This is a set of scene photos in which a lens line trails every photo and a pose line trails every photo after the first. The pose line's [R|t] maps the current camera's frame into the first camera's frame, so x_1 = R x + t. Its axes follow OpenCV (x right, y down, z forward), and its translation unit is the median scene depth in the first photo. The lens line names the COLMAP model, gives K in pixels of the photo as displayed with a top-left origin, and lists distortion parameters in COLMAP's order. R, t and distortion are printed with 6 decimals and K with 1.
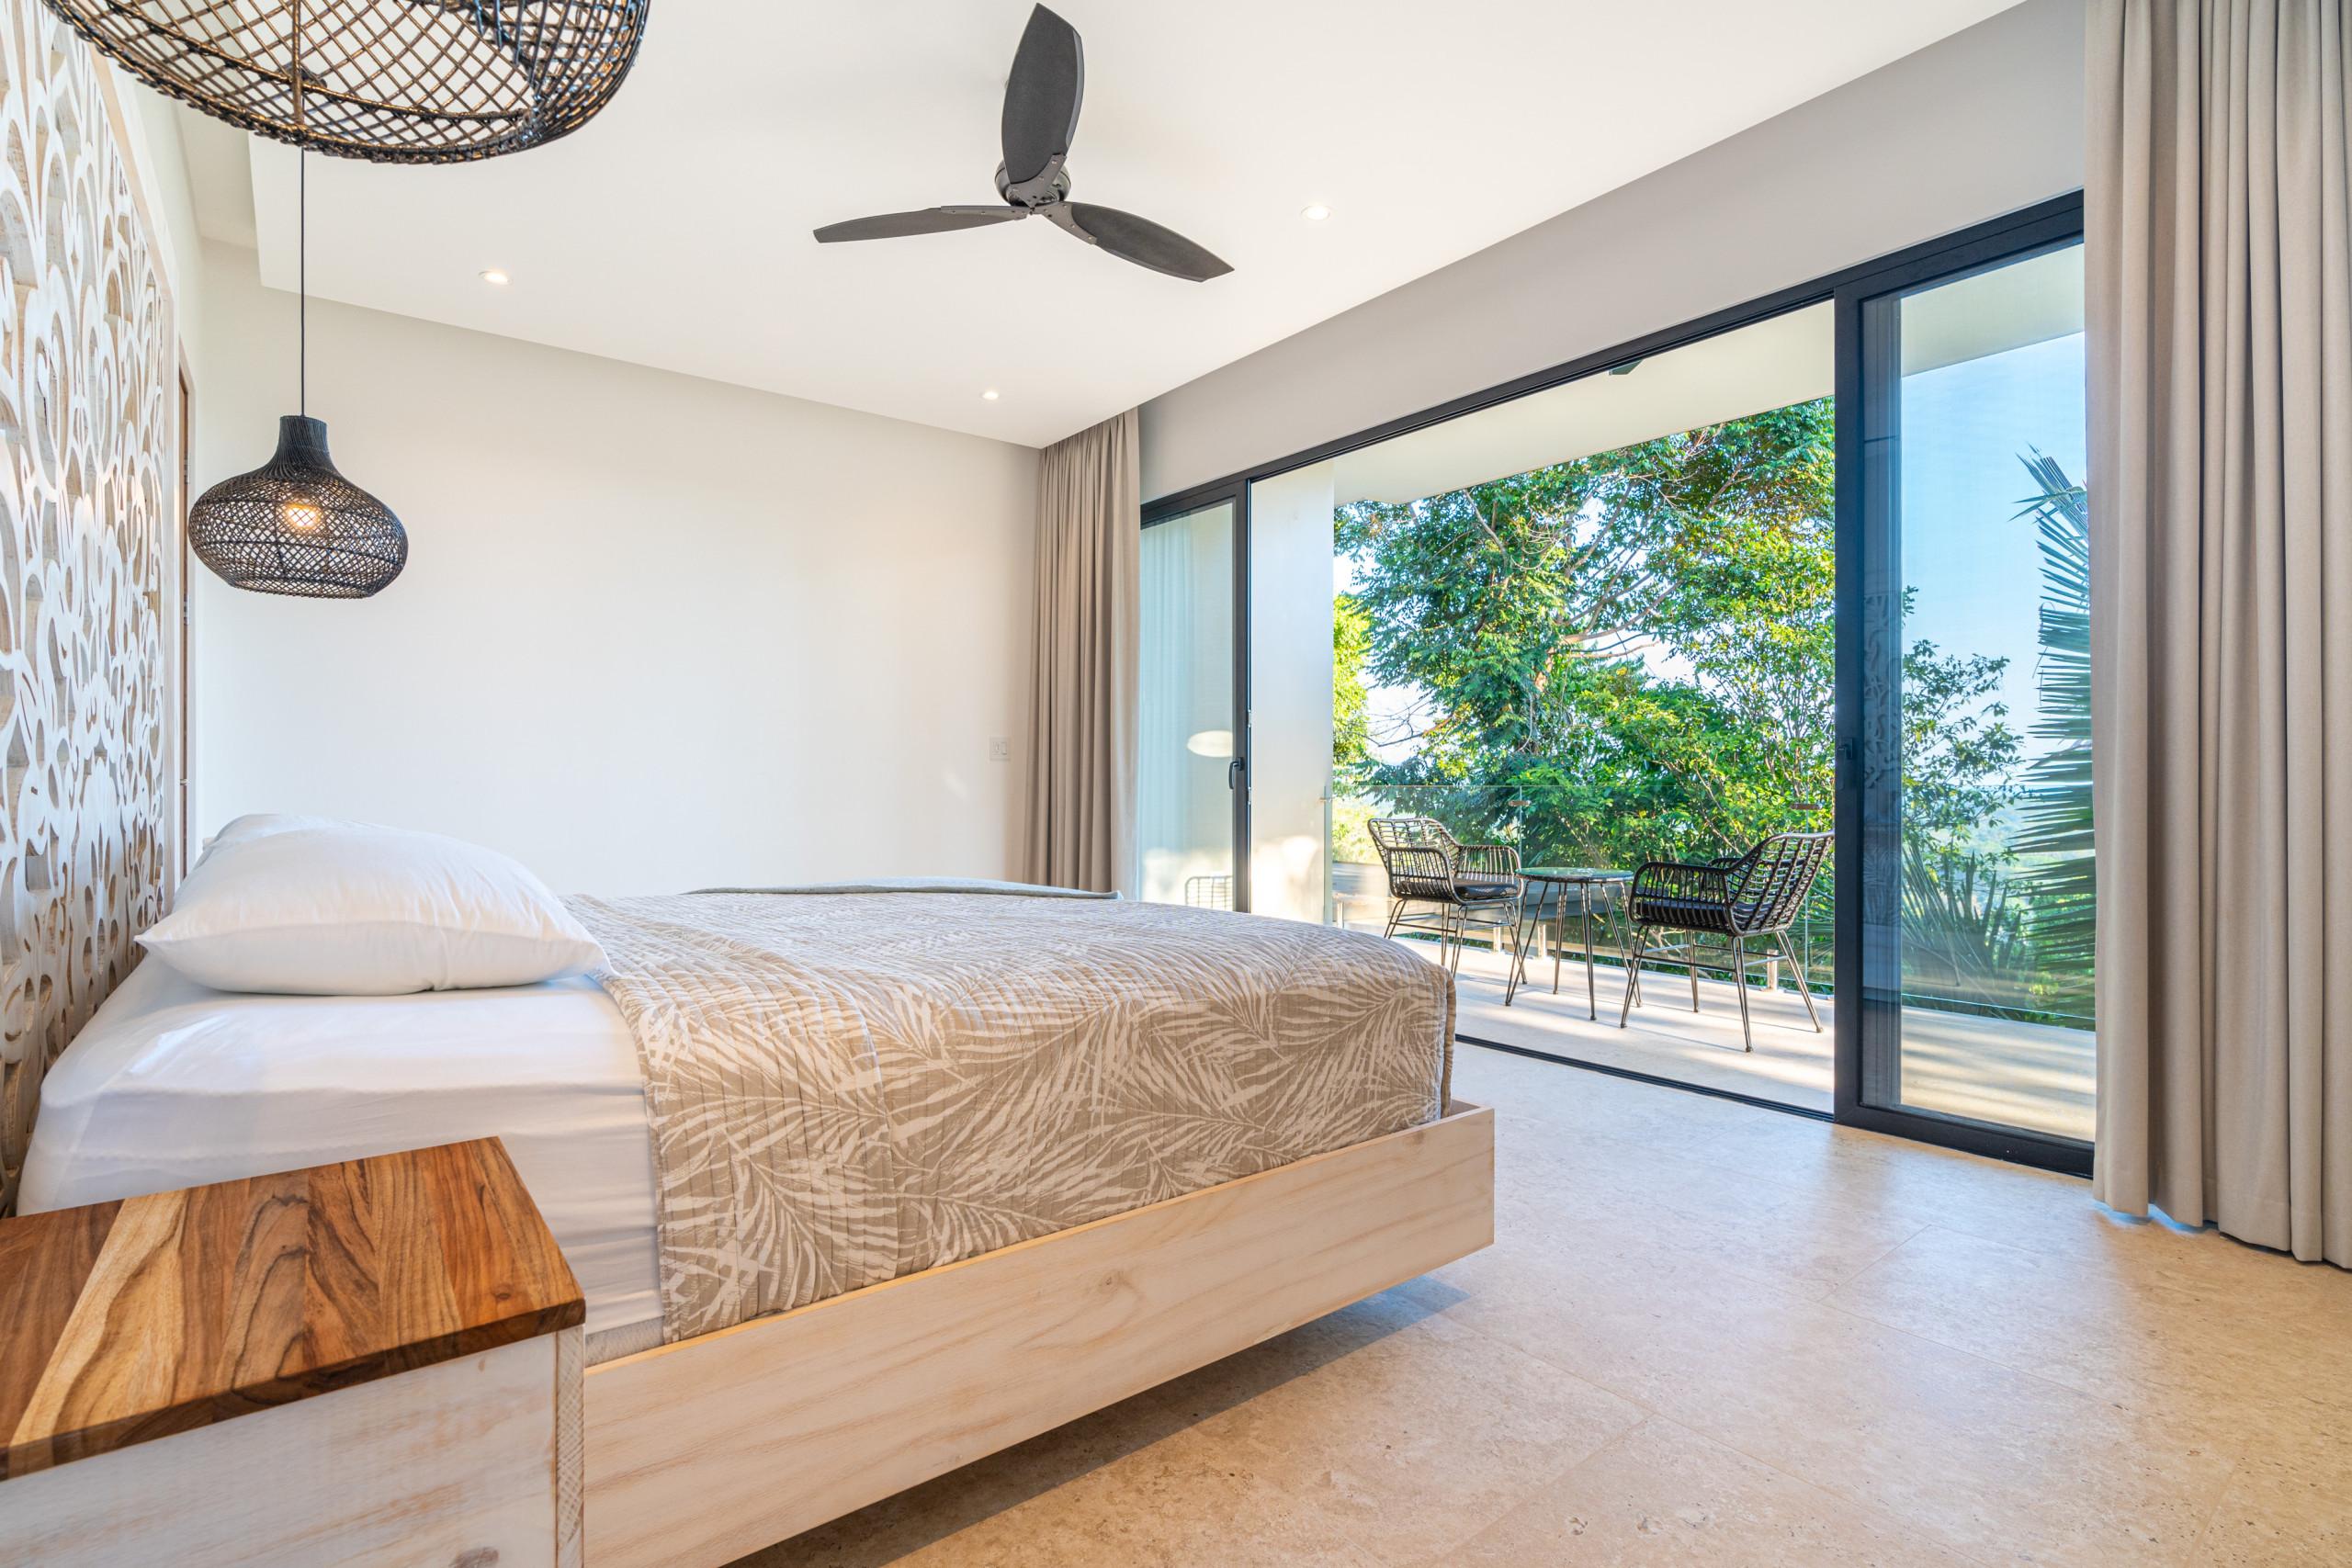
lens RADIAL K [[1133.7, 0, 1176.0], [0, 1133.7, 784.0], [0, 0, 1]] dist [-0.001116, -0.000197]
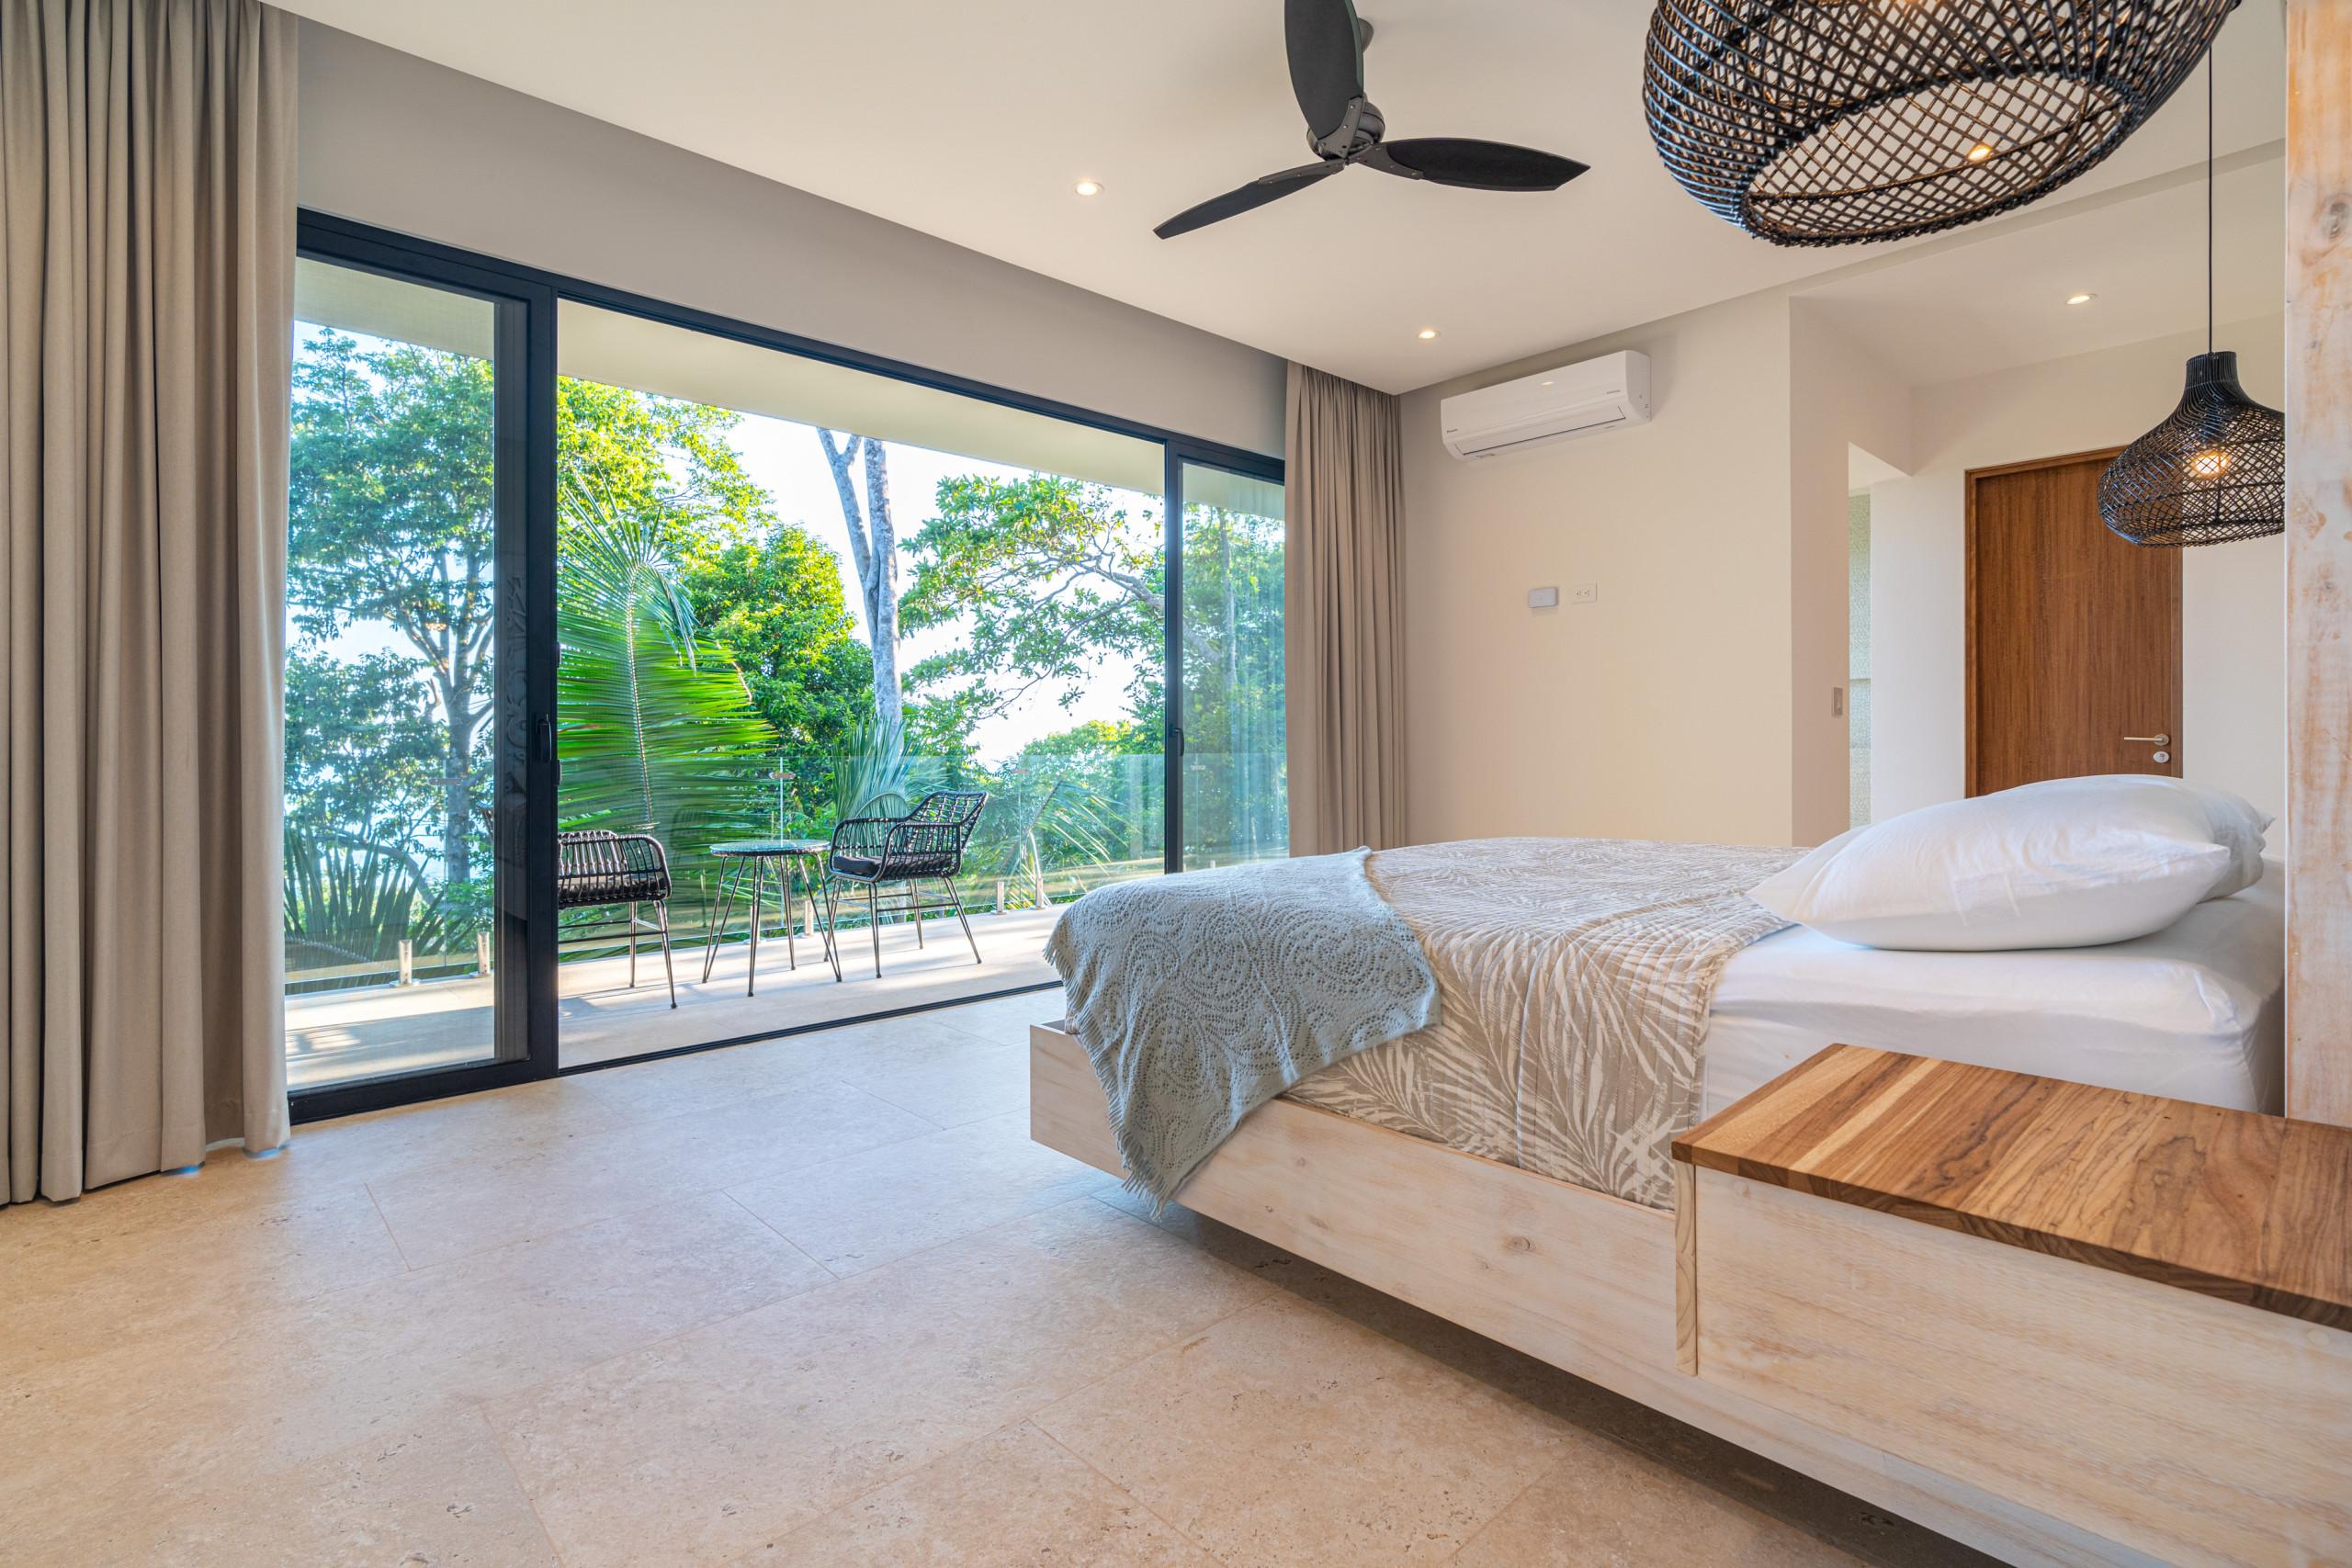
lens RADIAL K [[1101.7, 0, 1172.3], [0, 1101.7, 750.3], [0, 0, 1]] dist [-0.001876, -0.000345]
pose [[-0.084091, 0.006813, 0.996435, -0.187895], [0.007601, 0.999952, -0.006195, 0.001193], [-0.996429, 0.007053, -0.084139, 0.222115]]
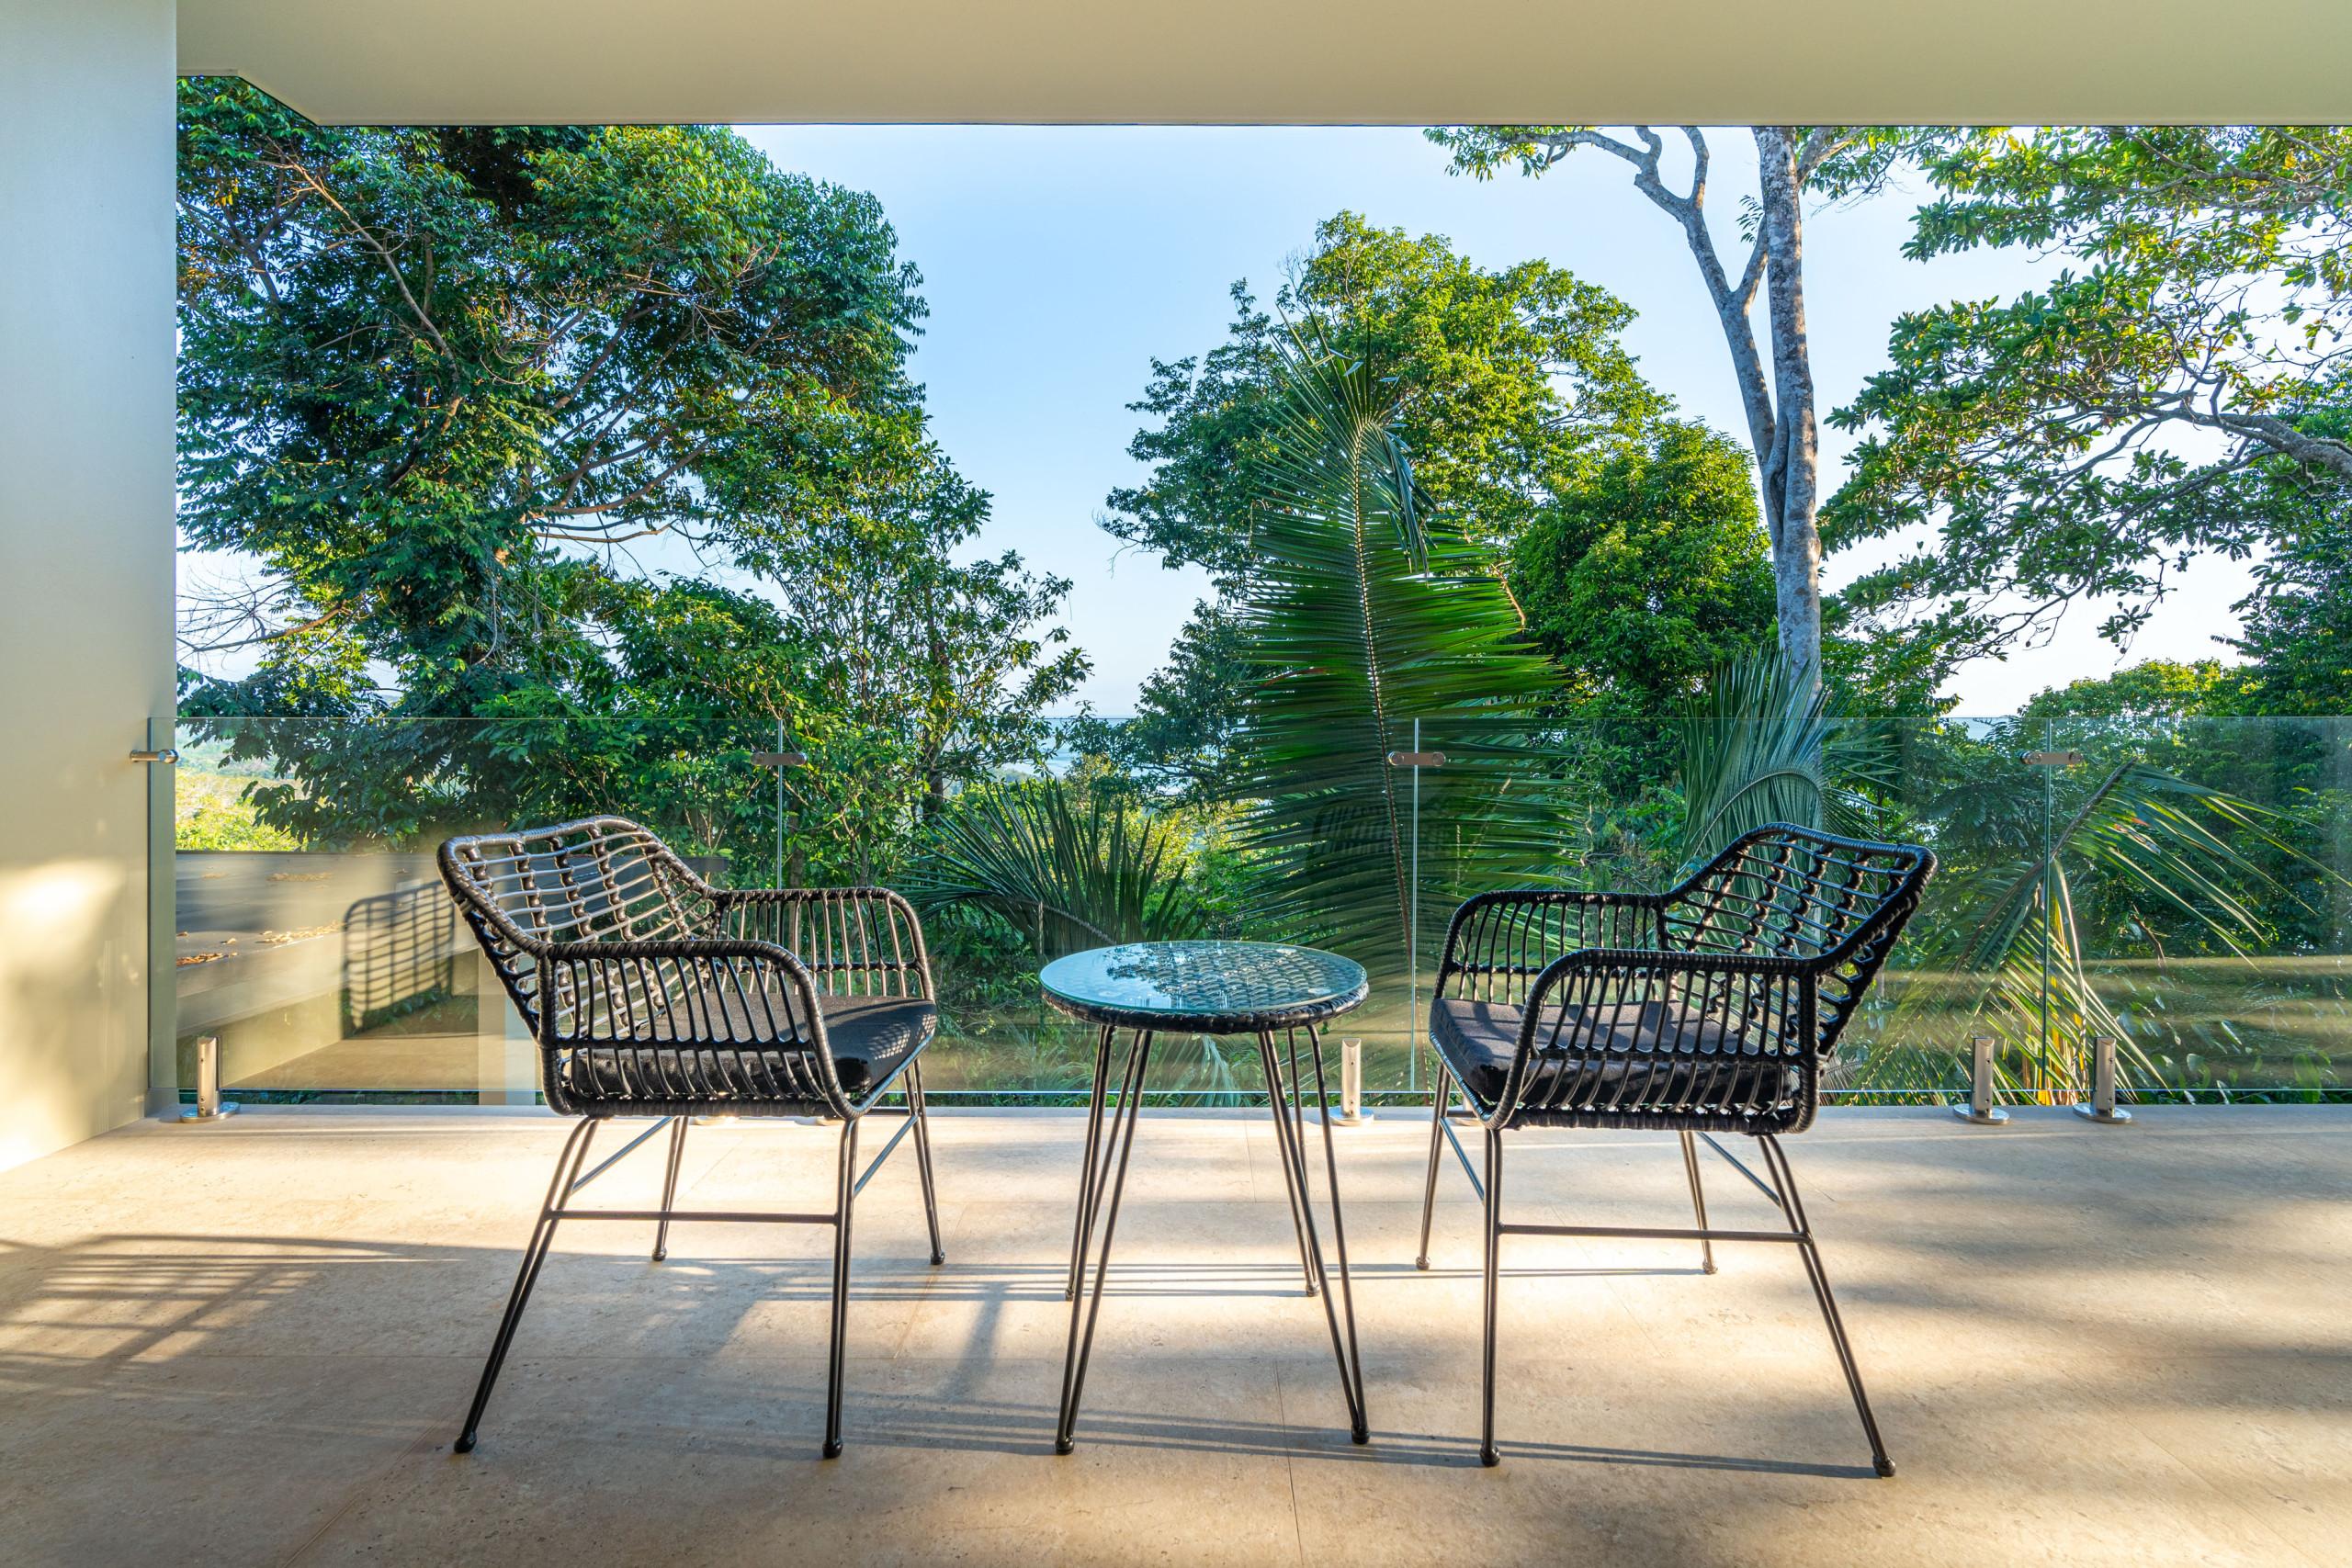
lens RADIAL K [[1173.1, 0, 1190.3], [0, 1173.1, 729.3], [0, 0, 1]] dist [-0.002249, -0.000048]
pose [[0.621165, -0.008728, 0.783632, 0.021498], [-0.002313, 0.999913, 0.012971, -0.000077], [-0.783677, -0.009869, 0.621090, 0.237036]]
